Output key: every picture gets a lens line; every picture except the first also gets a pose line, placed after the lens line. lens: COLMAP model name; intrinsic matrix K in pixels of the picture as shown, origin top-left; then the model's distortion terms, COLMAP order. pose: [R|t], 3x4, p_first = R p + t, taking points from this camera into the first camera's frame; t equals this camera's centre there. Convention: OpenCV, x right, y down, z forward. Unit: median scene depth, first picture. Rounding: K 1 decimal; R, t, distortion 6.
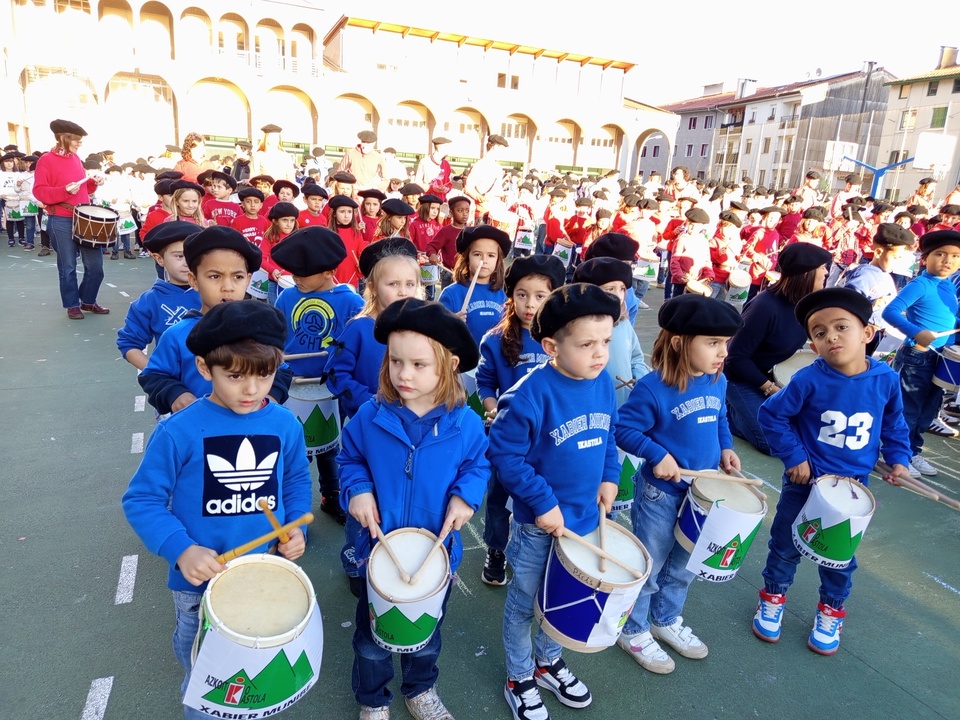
lens RADIAL K [[666.3, 0, 480.0], [0, 666.3, 360.0], [0, 0, 1]] dist [0.053884, -0.068093]
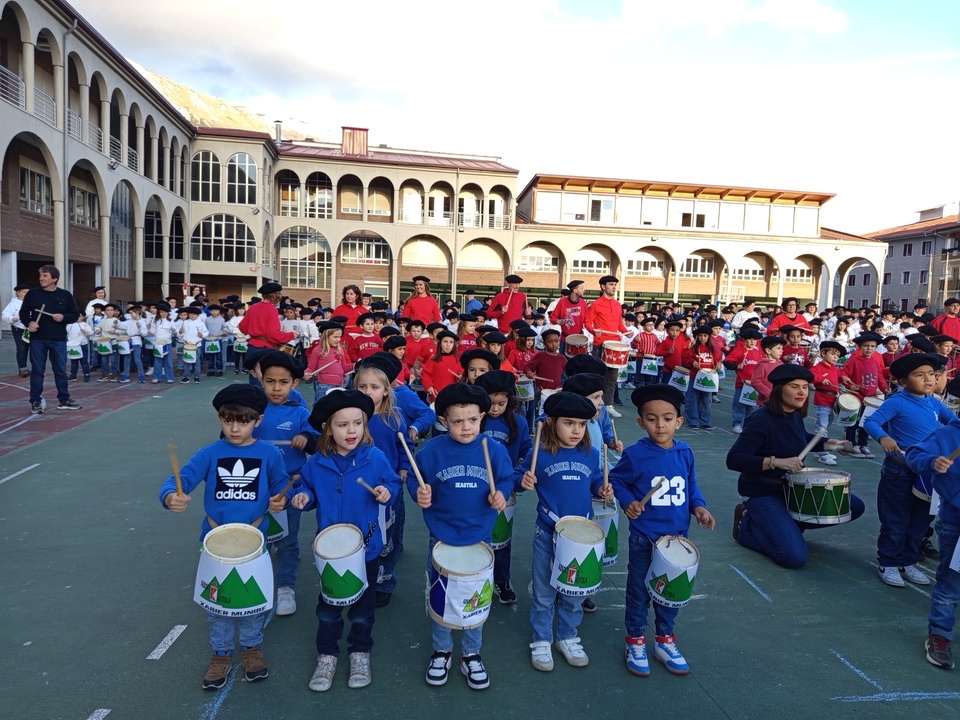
lens RADIAL K [[667.0, 0, 478.6], [0, 667.0, 359.6], [0, 0, 1]] dist [0.070988, -0.104305]
pose [[0.958747, -0.006044, -0.284197, 0.017194], [-0.049973, 0.980620, -0.189439, 0.003615], [0.279835, 0.195827, 0.939864, -0.012857]]
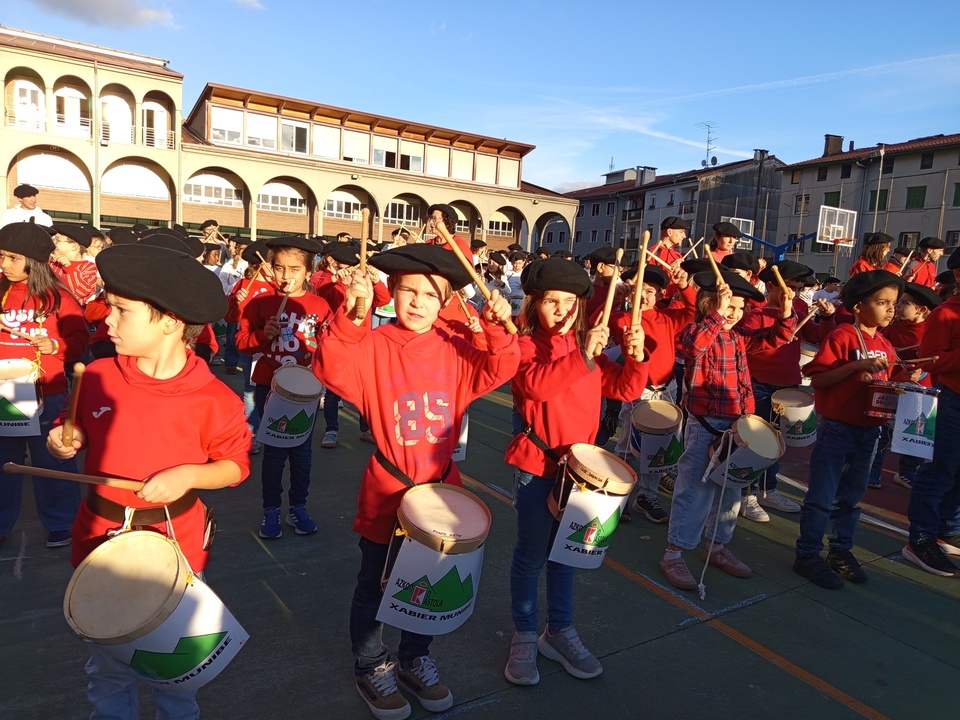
lens RADIAL K [[667.0, 0, 478.6], [0, 667.0, 359.6], [0, 0, 1]] dist [0.070988, -0.104305]
pose [[0.994428, -0.013034, 0.104613, 0.050012], [0.026099, 0.991875, -0.124513, -0.016863], [-0.102140, 0.126549, 0.986688, 0.088270]]
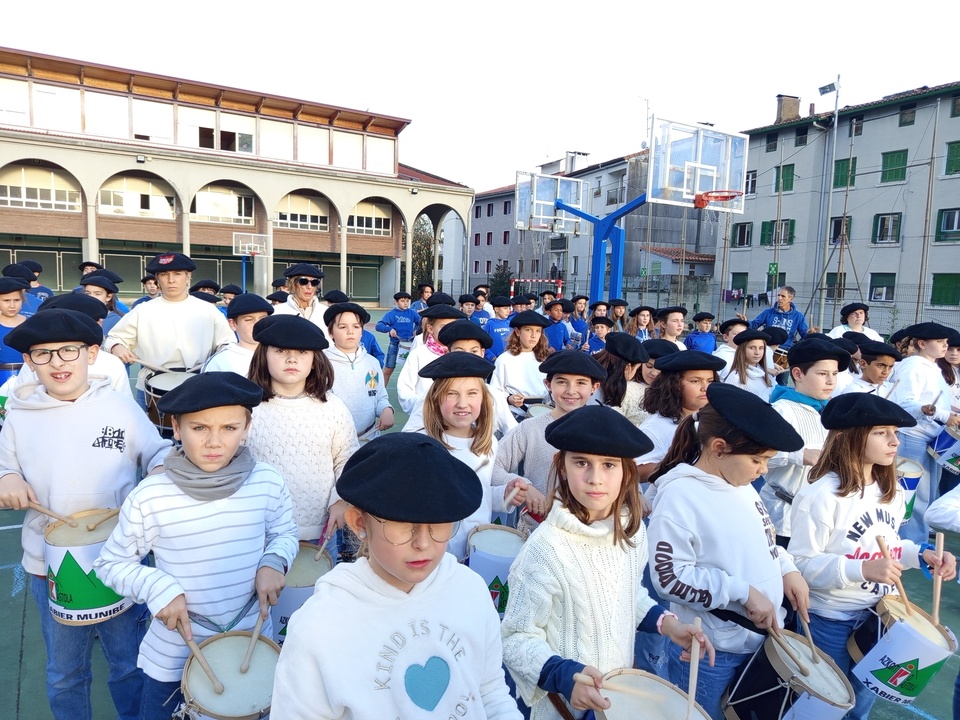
lens RADIAL K [[667.0, 0, 478.6], [0, 667.0, 359.6], [0, 0, 1]] dist [0.070988, -0.104305]
pose [[0.992582, -0.040797, 0.114526, 0.215089], [0.056352, 0.989097, -0.136054, -0.065694], [-0.107726, 0.141499, 0.984060, 0.280127]]
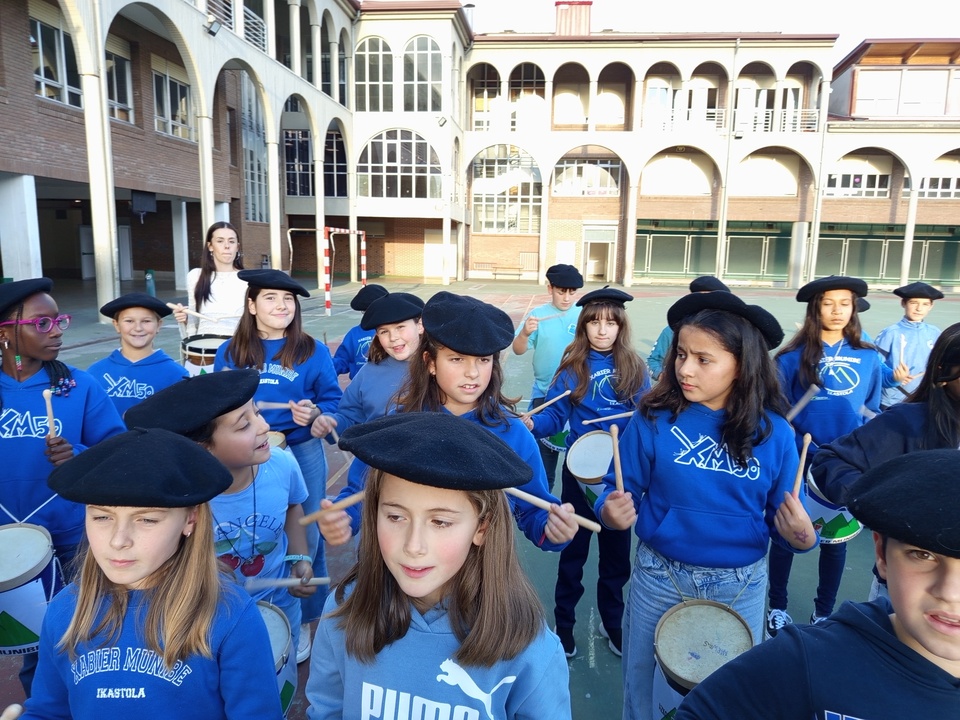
lens RADIAL K [[667.0, 0, 478.6], [0, 667.0, 359.6], [0, 0, 1]] dist [0.070988, -0.104305]
pose [[0.852401, 0.042744, -0.521139, -0.134788], [-0.102559, 0.990961, -0.086471, -0.066385], [0.512733, 0.127156, 0.849080, 0.193244]]
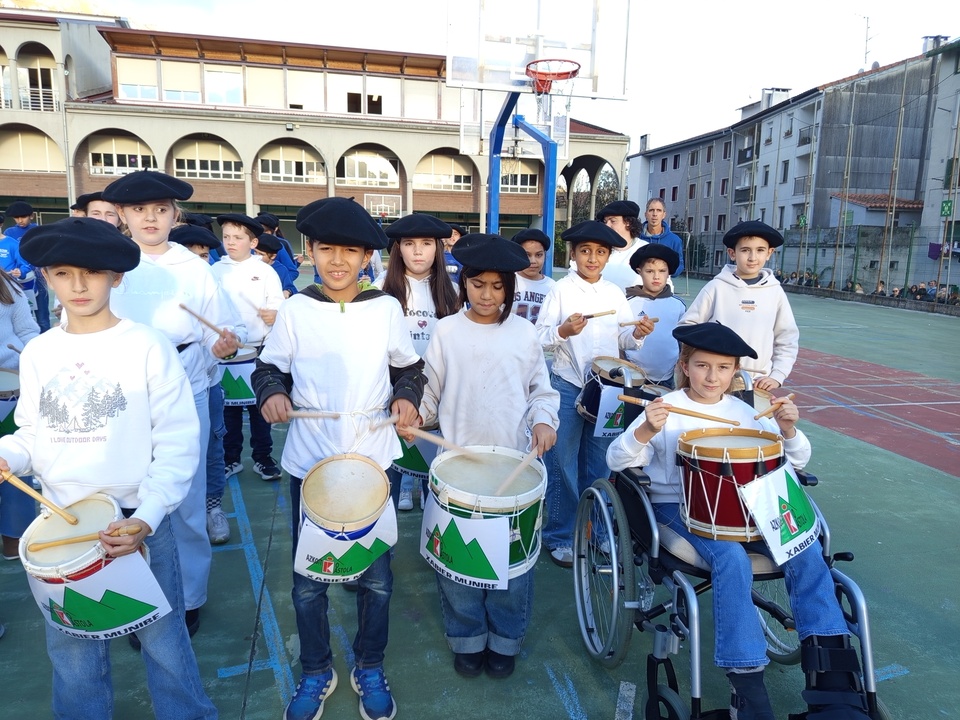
lens RADIAL K [[675.5, 0, 481.6], [0, 675.5, 362.3], [0, 0, 1]] dist [0.038331, -0.053728]
pose [[0.978216, -0.006612, -0.207485, 0.304364], [-0.012992, 0.995583, -0.092977, -0.061884], [0.207183, 0.093647, 0.973810, 0.311075]]
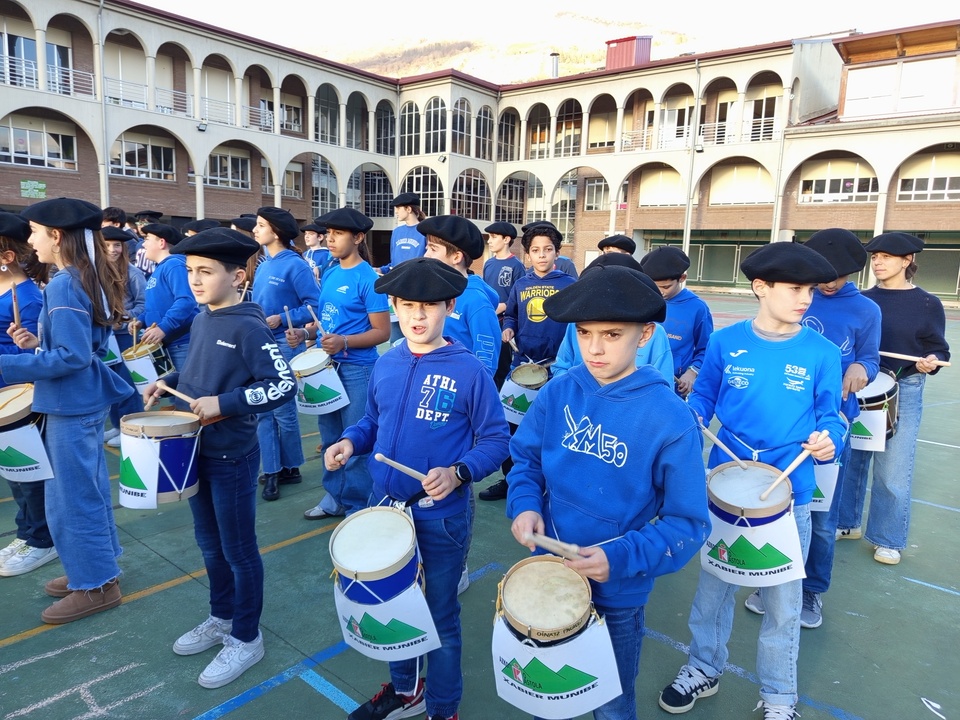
lens RADIAL K [[667.0, 0, 478.6], [0, 667.0, 359.6], [0, 0, 1]] dist [0.070988, -0.104305]
pose [[0.433851, 0.090411, -0.896437, 0.227948], [-0.233797, 0.972168, -0.015102, -0.087892], [0.870122, 0.216136, 0.442914, 0.370593]]
